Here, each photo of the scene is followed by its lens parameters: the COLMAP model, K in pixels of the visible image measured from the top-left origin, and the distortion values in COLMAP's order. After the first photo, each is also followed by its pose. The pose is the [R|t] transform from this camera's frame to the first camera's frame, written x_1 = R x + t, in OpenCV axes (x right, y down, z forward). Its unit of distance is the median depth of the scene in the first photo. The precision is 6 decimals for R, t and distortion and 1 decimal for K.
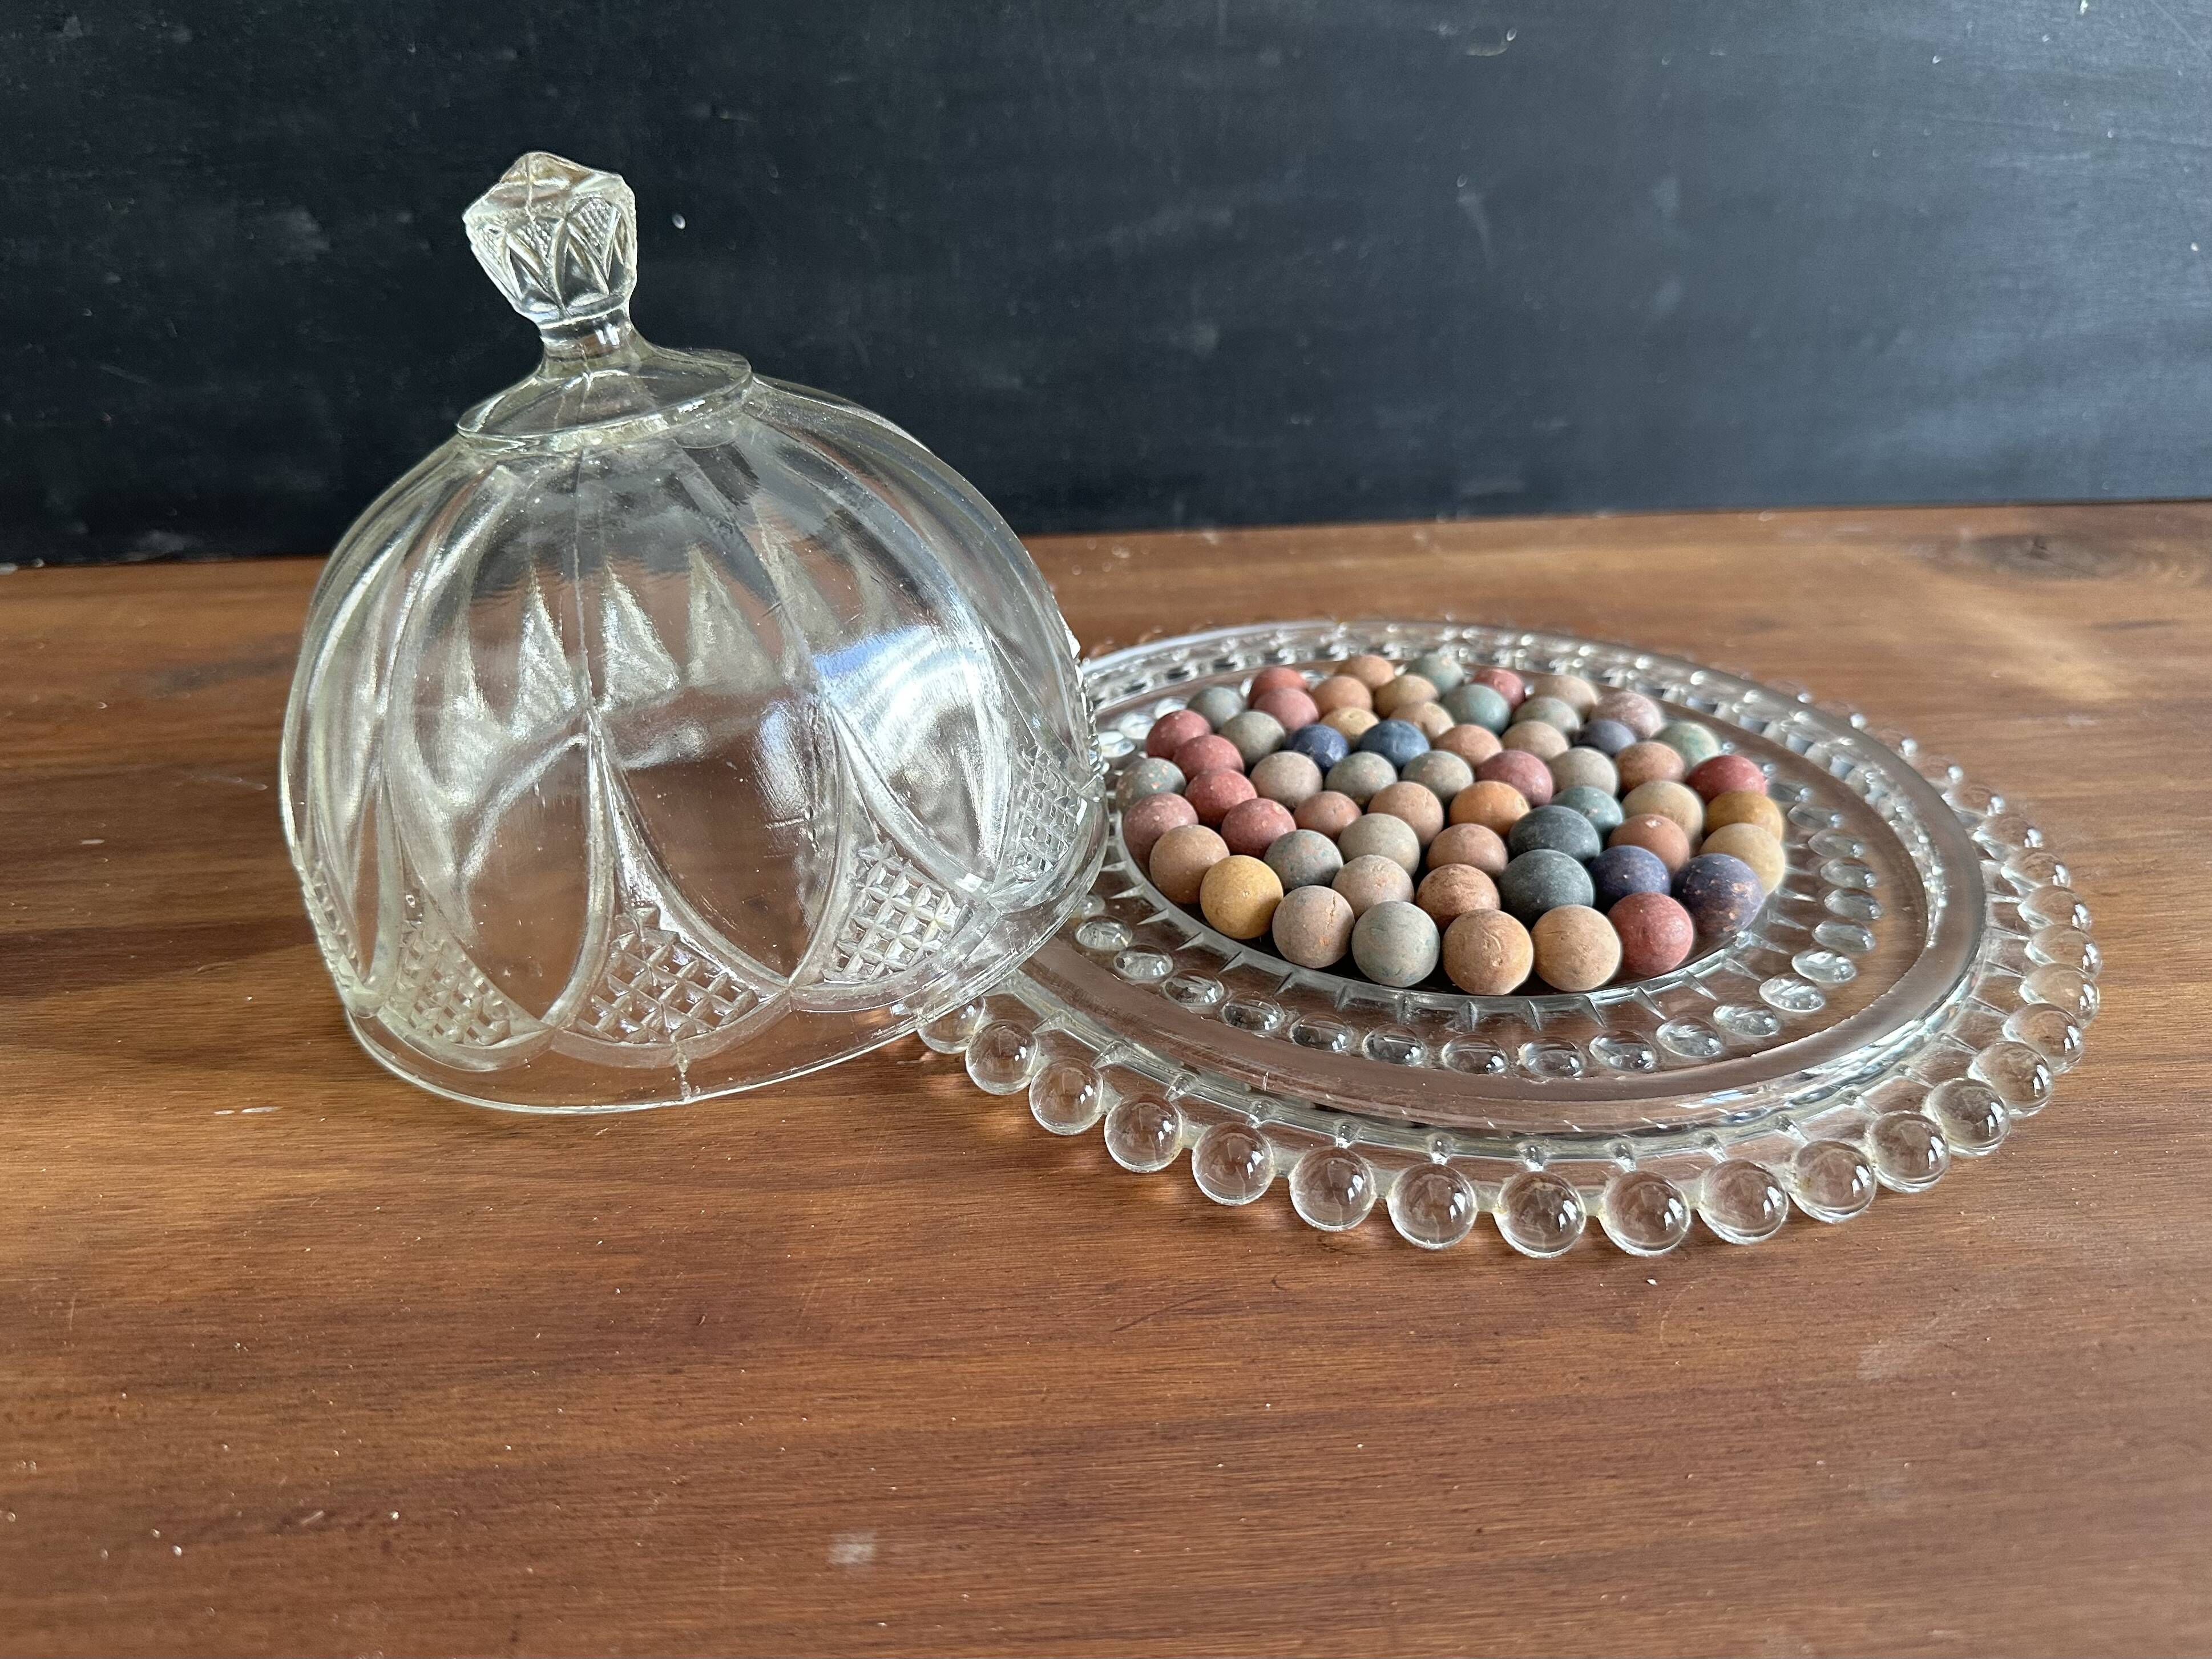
lens RADIAL K [[1621.9, 0, 1083.9], [0, 1621.9, 860.9], [0, 0, 1]] dist [-0.050928, 0.013353]
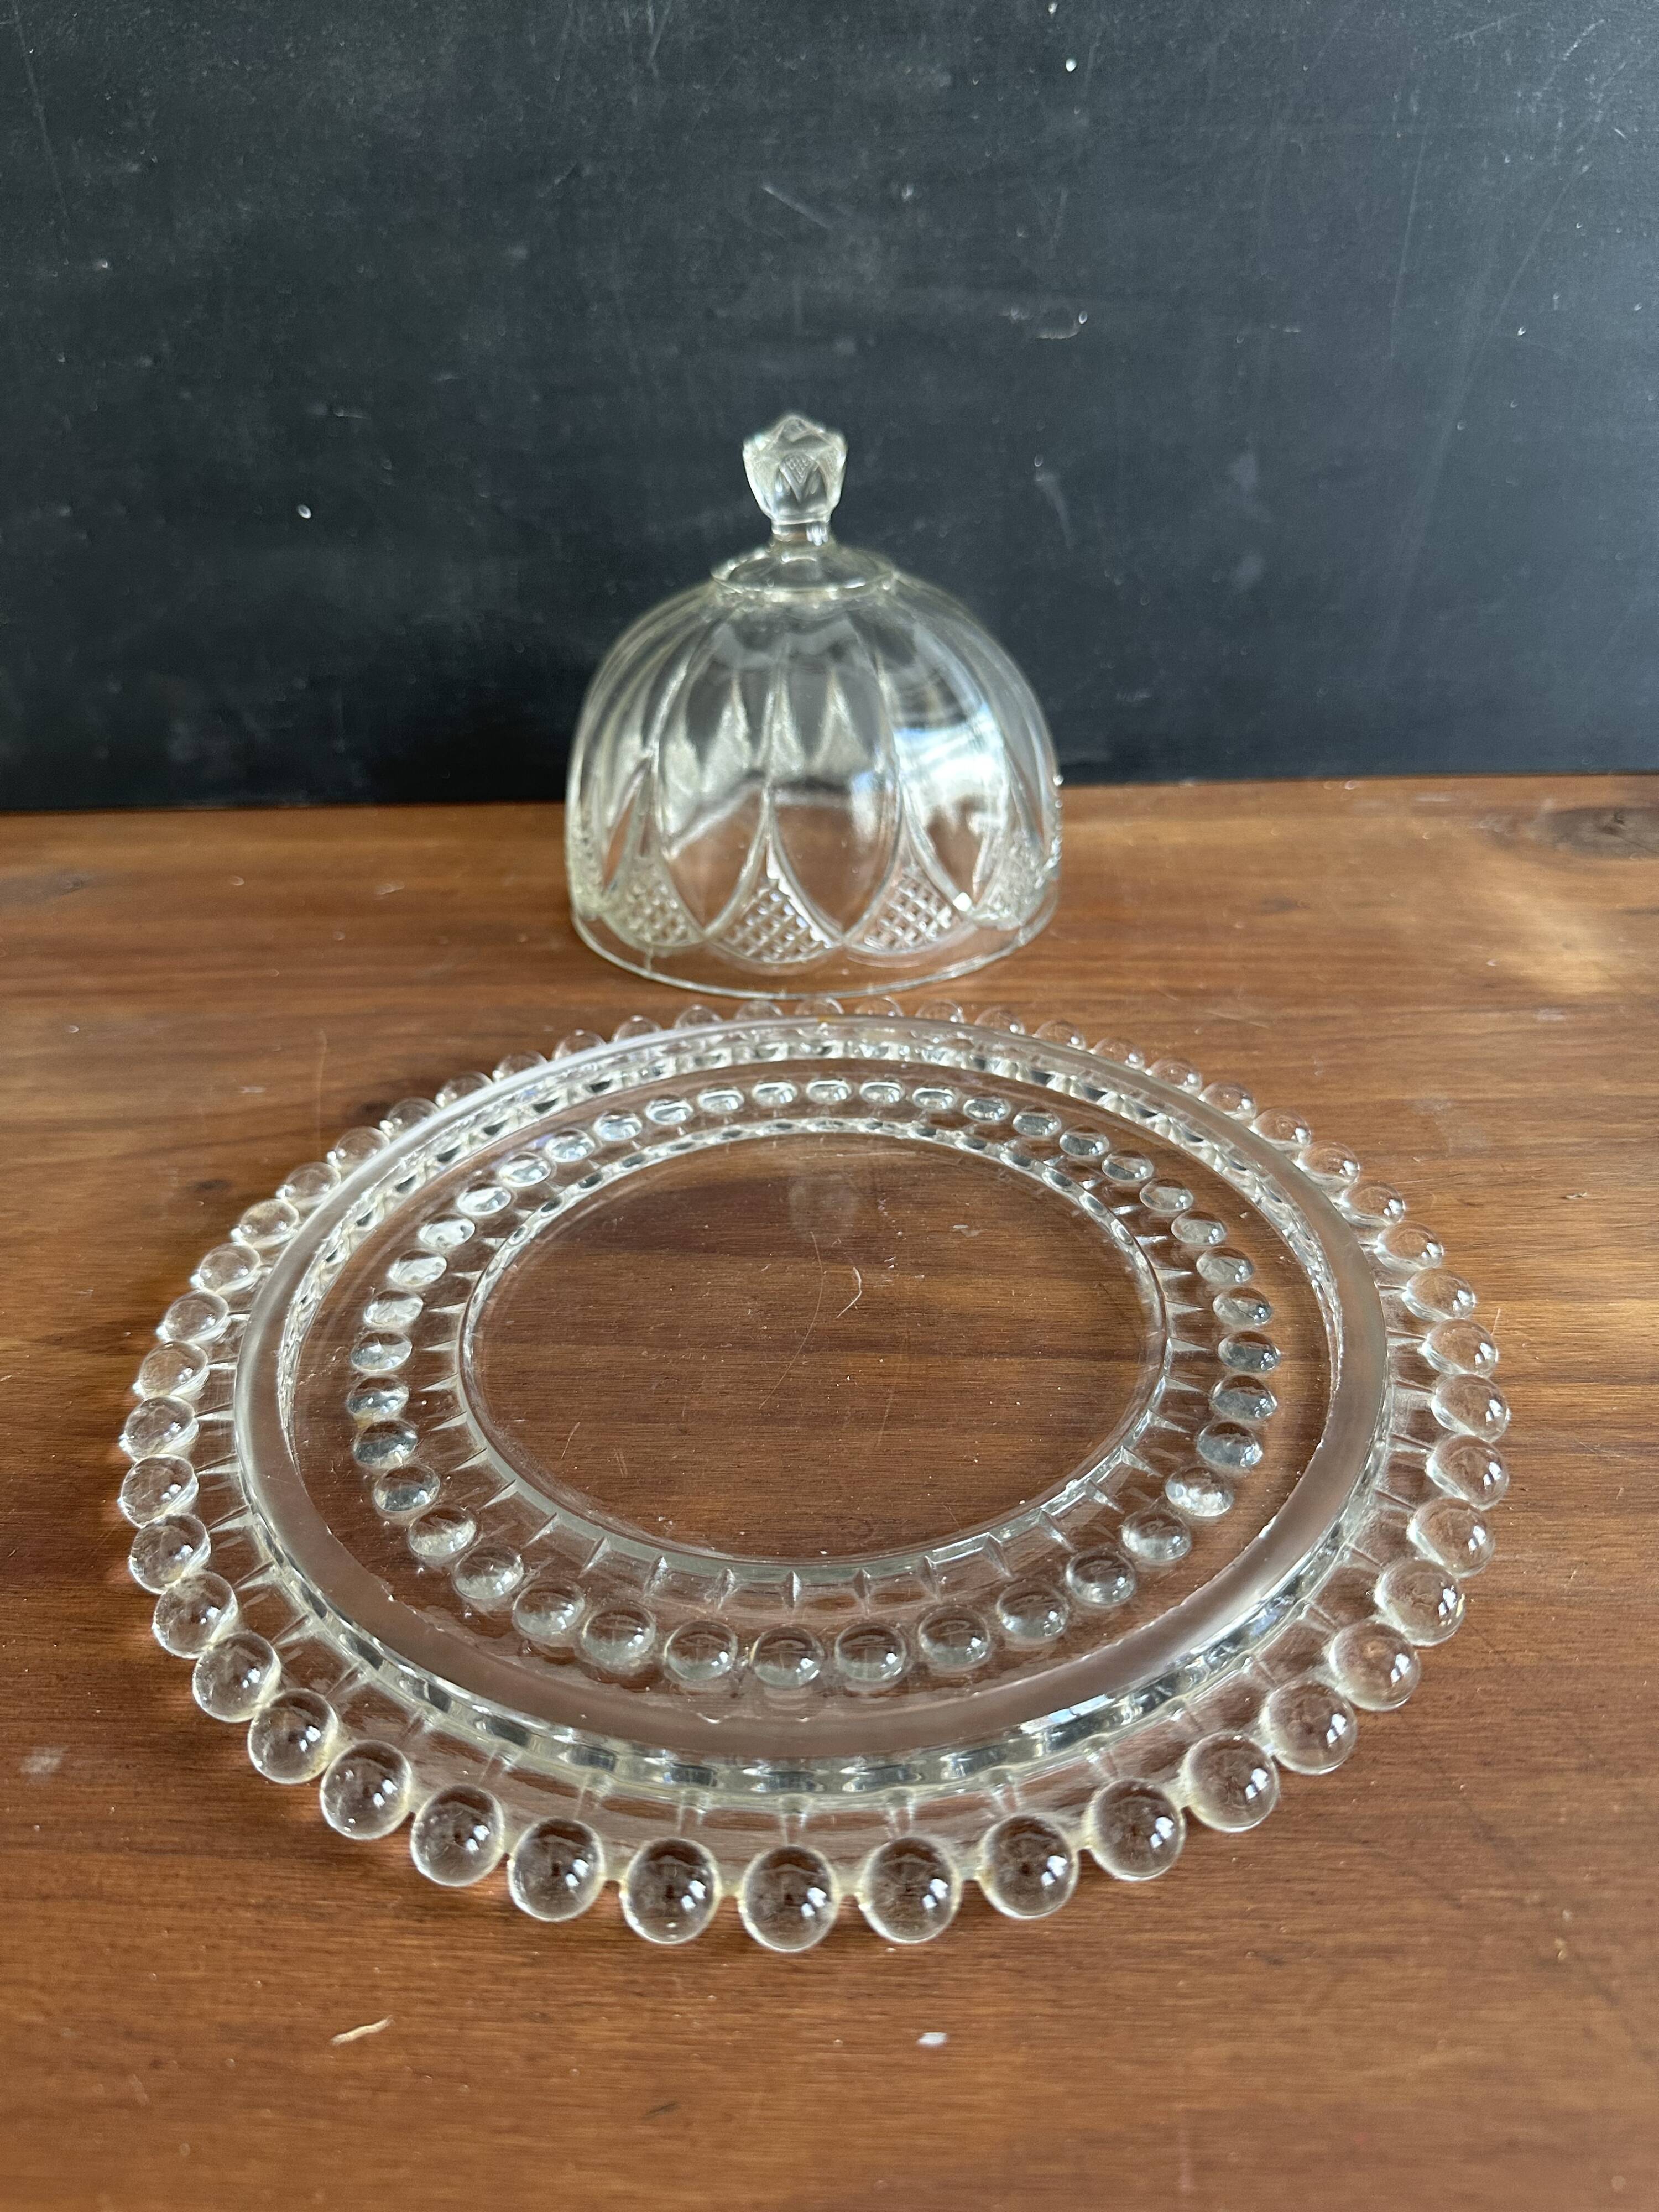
lens RADIAL K [[1598.1, 0, 810.0], [0, 1598.1, 1069.4], [0, 0, 1]] dist [-0.046669, 0.007054]
pose [[0.994889, 0.027050, -0.097288, 0.399310], [-0.025452, 0.999521, 0.017633, -0.093232], [0.097718, -0.015067, 0.995100, -0.076525]]
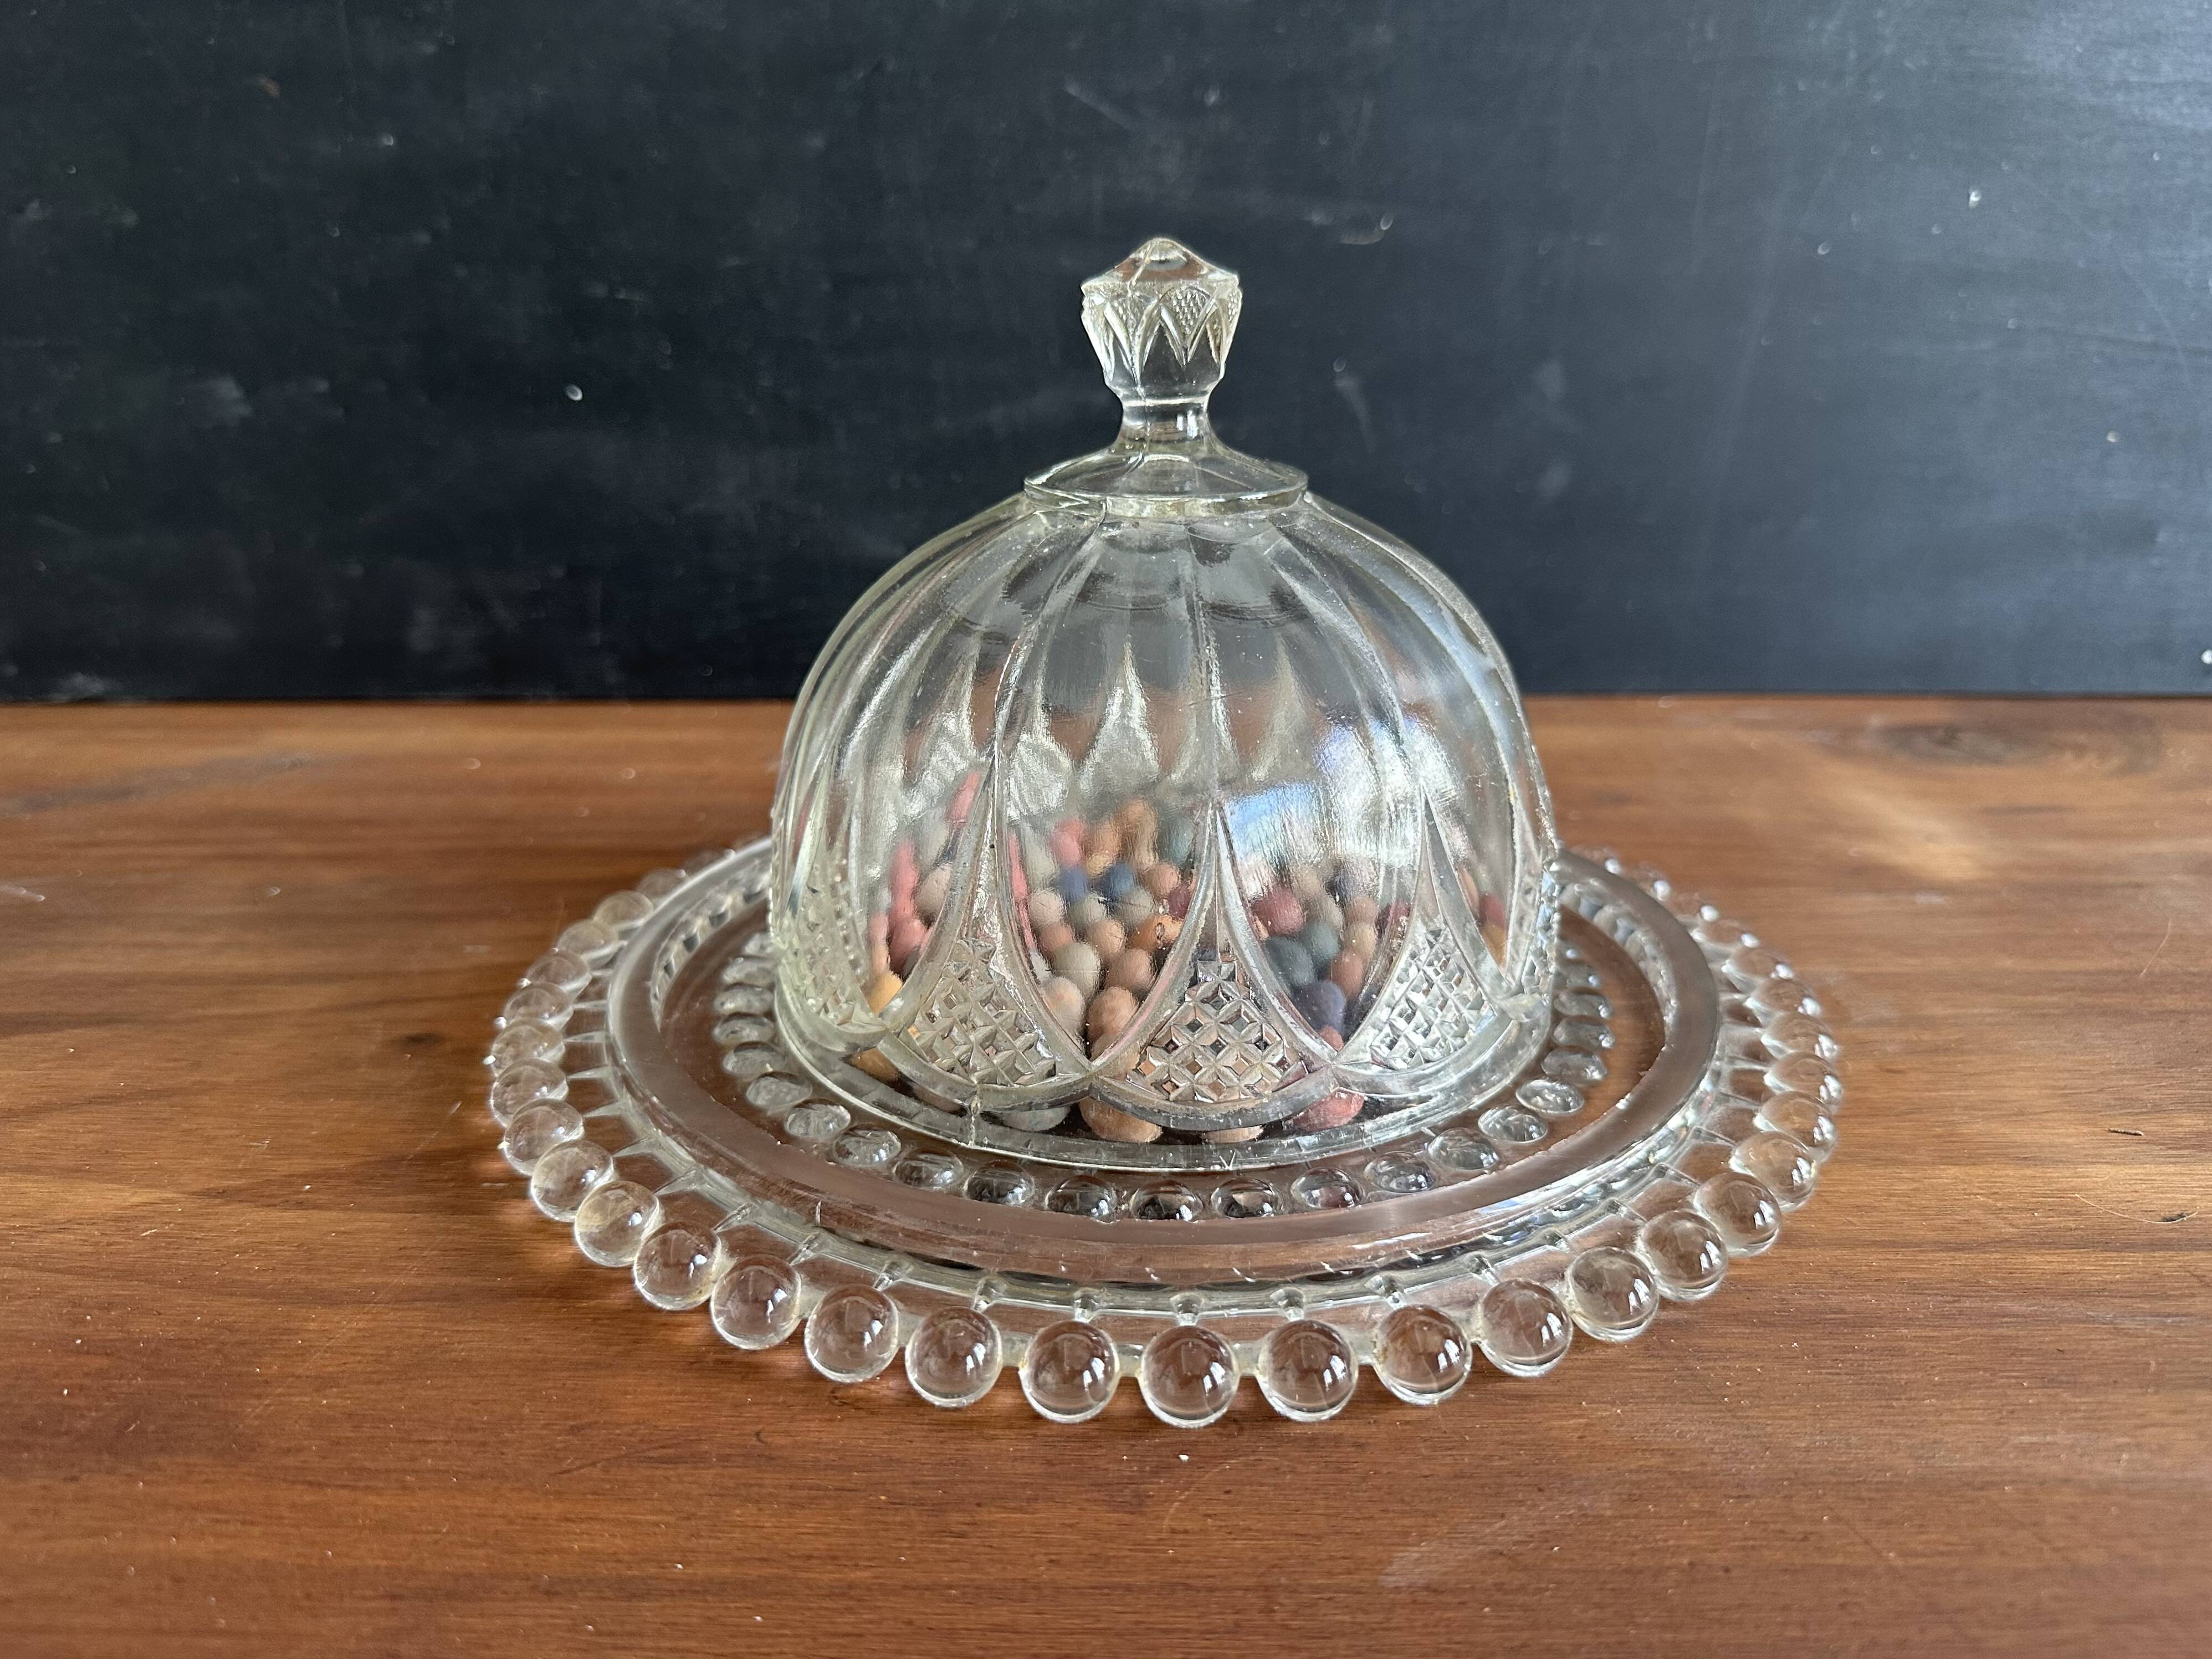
lens RADIAL K [[1621.9, 0, 1095.7], [0, 1621.9, 815.9], [0, 0, 1]] dist [-0.050928, 0.013353]
pose [[0.997249, 0.031973, -0.066874, 0.319592], [-0.042688, 0.985283, -0.165516, 0.060387], [0.060598, 0.167916, 0.983937, 0.079491]]
